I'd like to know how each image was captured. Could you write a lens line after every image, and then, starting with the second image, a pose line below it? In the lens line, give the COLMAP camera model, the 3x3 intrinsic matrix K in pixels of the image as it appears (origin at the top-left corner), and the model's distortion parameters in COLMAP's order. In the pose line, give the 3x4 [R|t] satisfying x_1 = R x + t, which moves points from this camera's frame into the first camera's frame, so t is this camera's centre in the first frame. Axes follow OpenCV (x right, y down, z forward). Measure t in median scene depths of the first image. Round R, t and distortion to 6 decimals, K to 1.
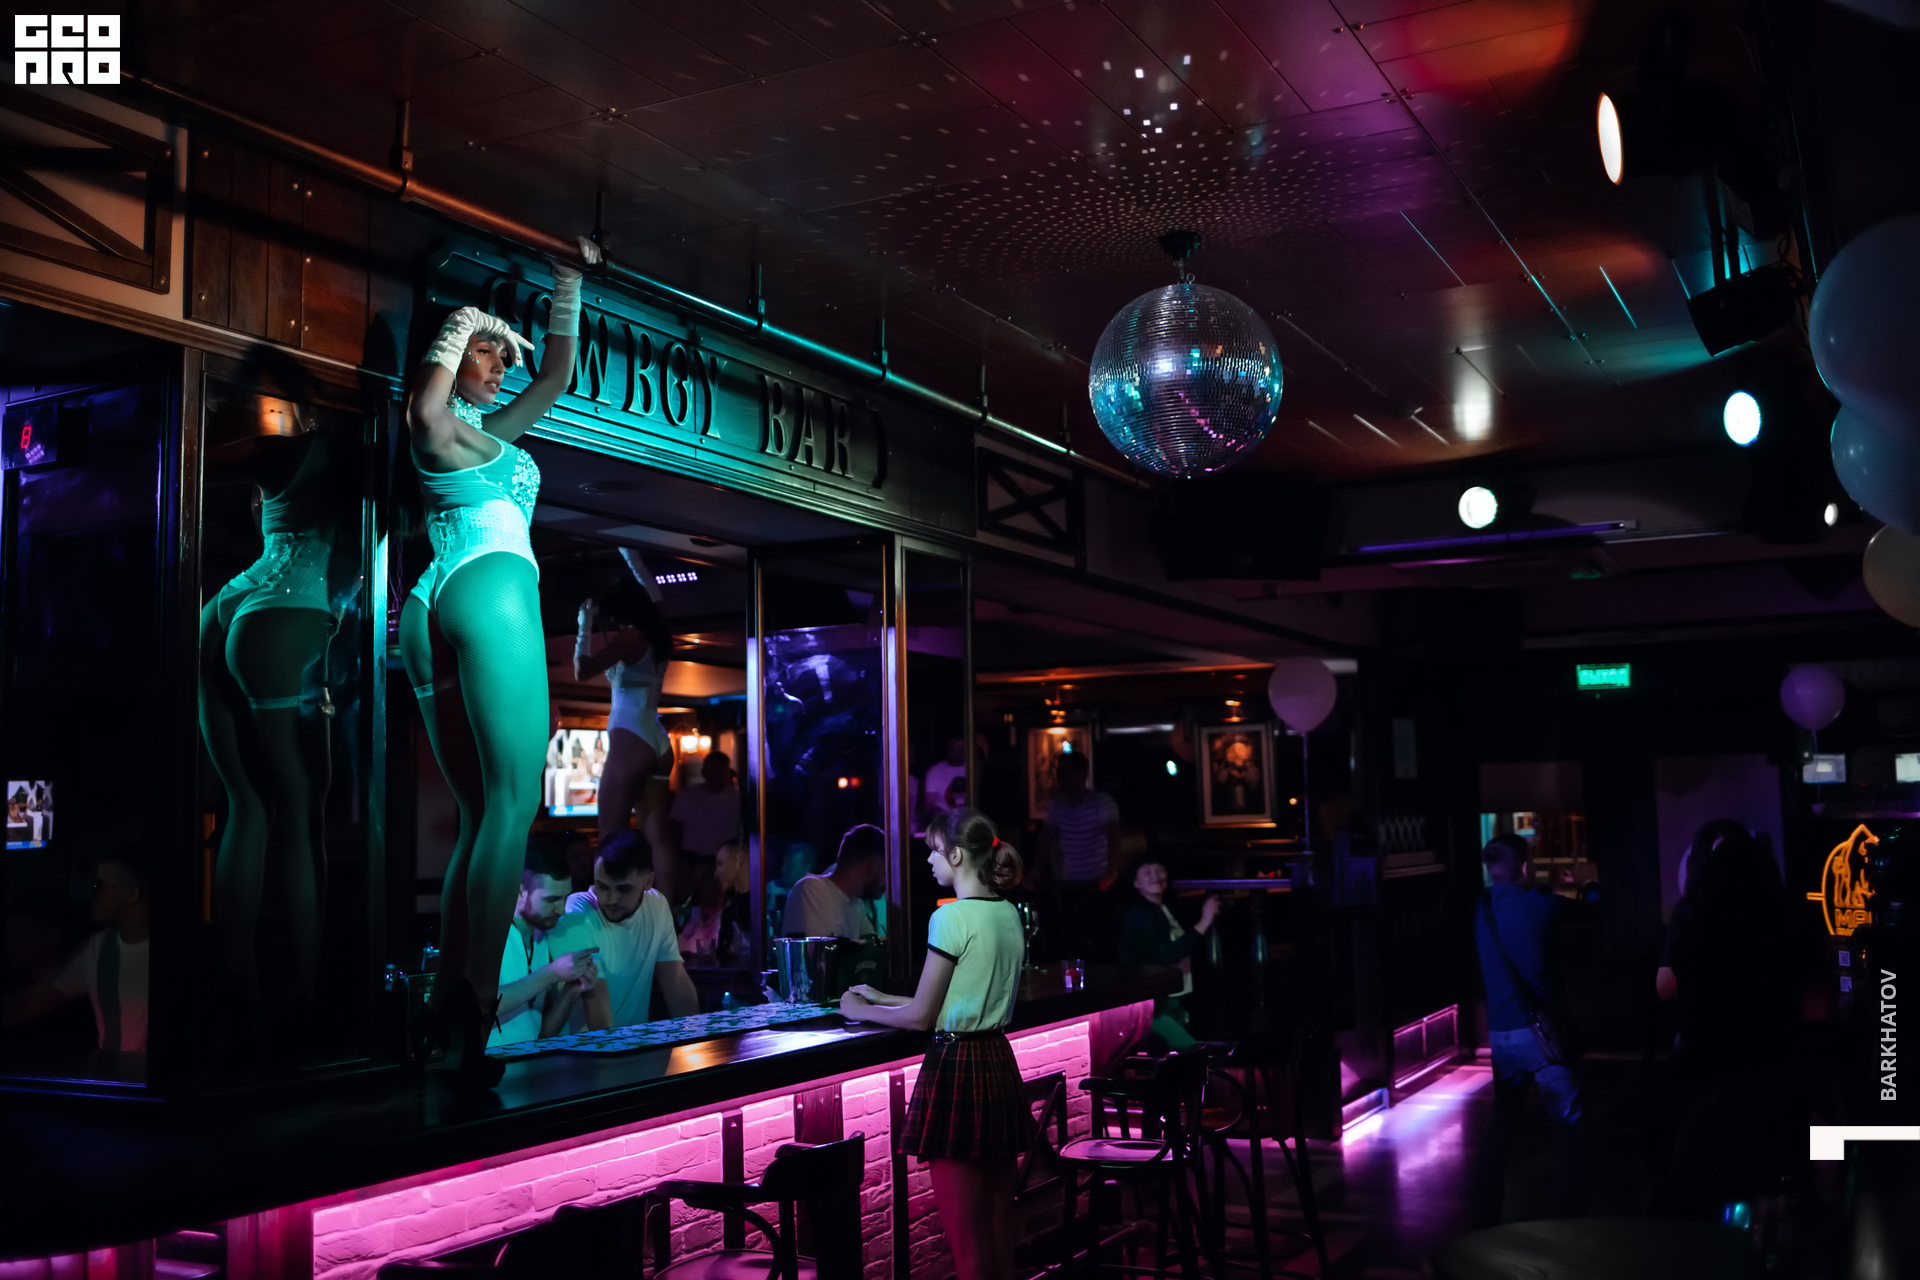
lens RADIAL K [[2004.2, 0, 957.6], [0, 2004.2, 638.9], [0, 0, 1]] dist [-0.138445, 0.000000]
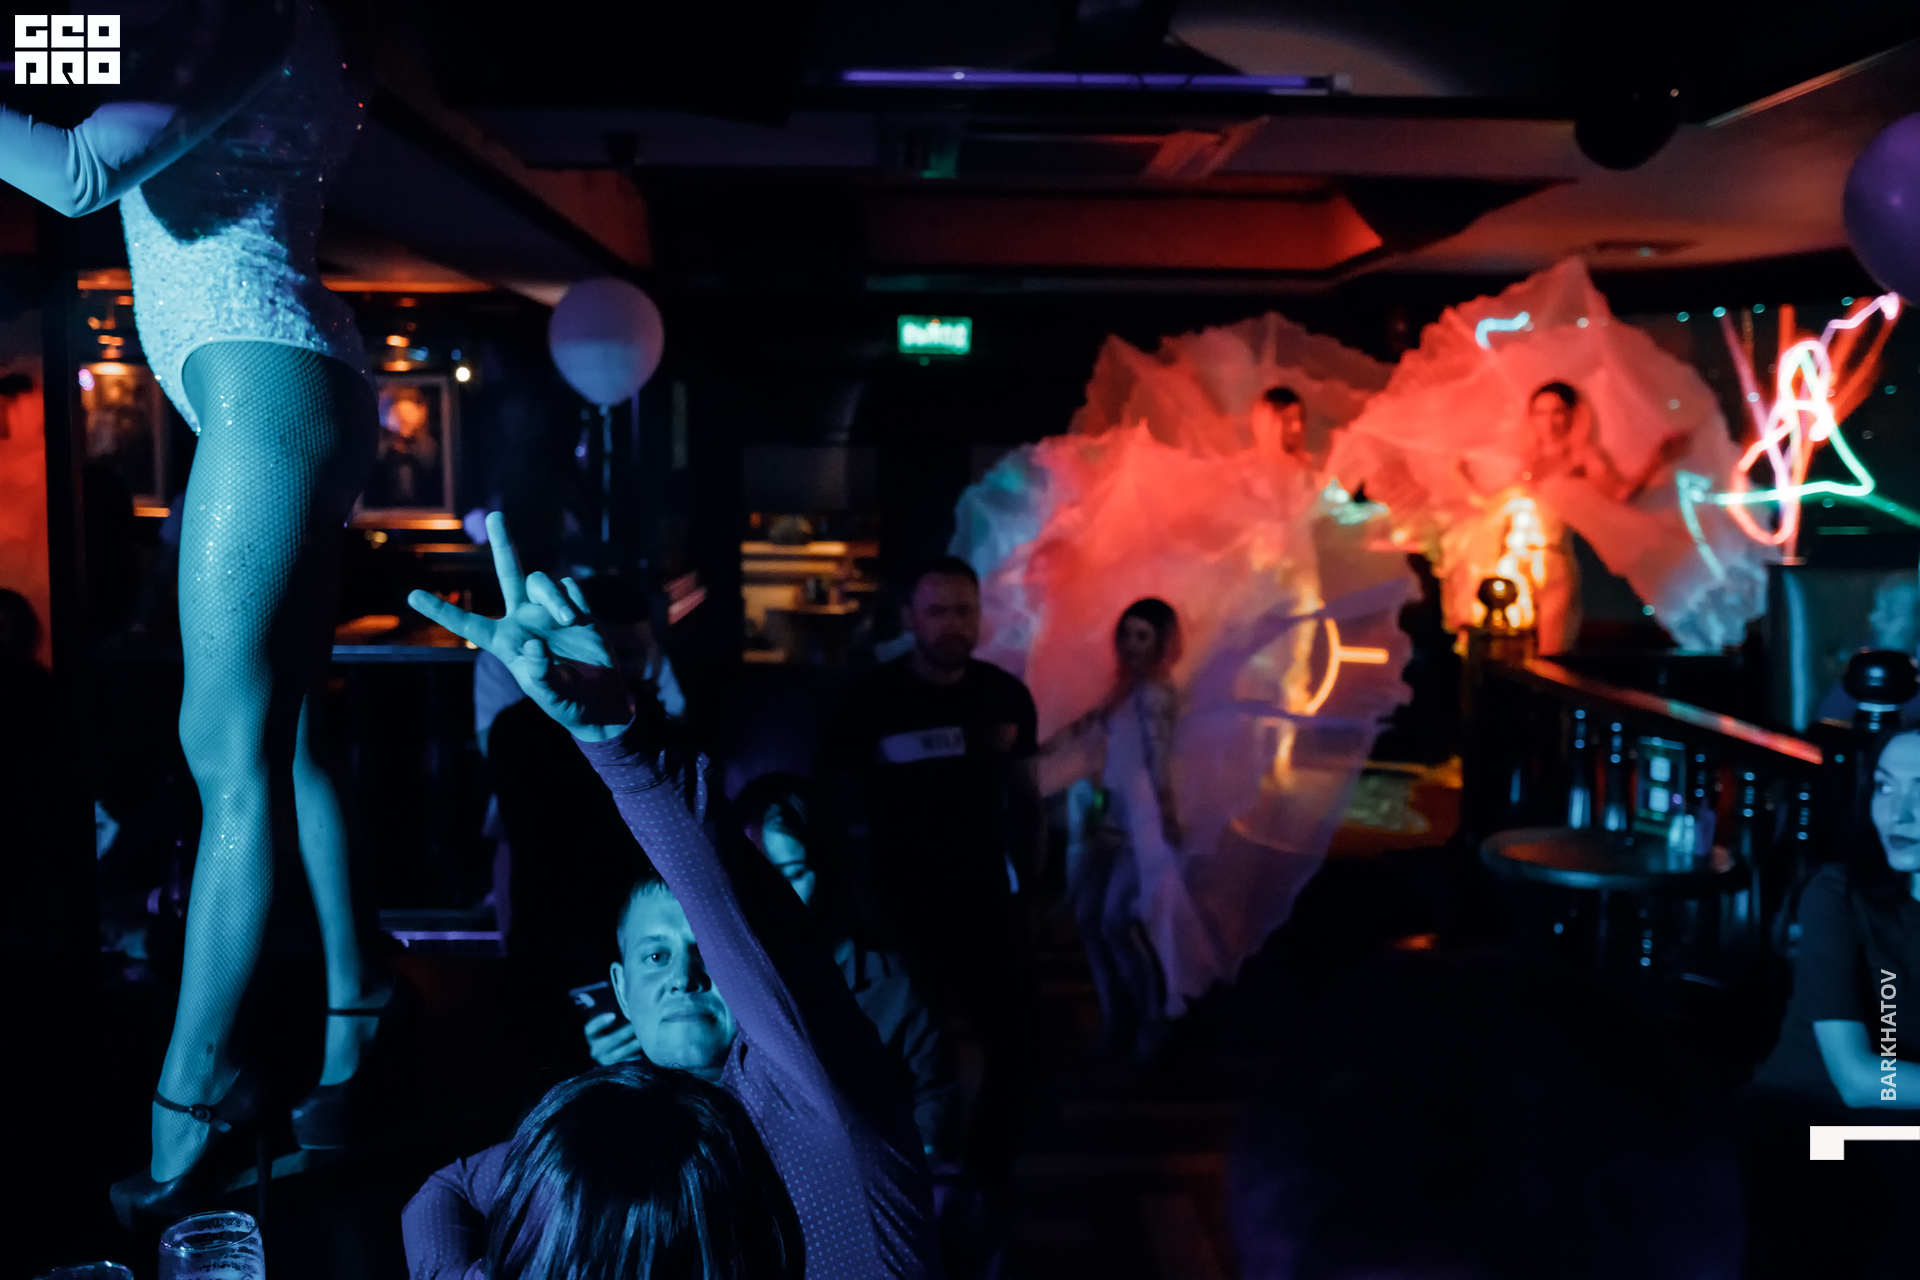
lens RADIAL K [[2004.2, 0, 961.8], [0, 2004.2, 641.0], [0, 0, 1]] dist [-0.138445, 0.000000]
pose [[0.878619, -0.010743, 0.477402, -0.012485], [-0.077323, 0.983352, 0.164436, 0.007870], [-0.471221, -0.181391, 0.863162, 0.329462]]
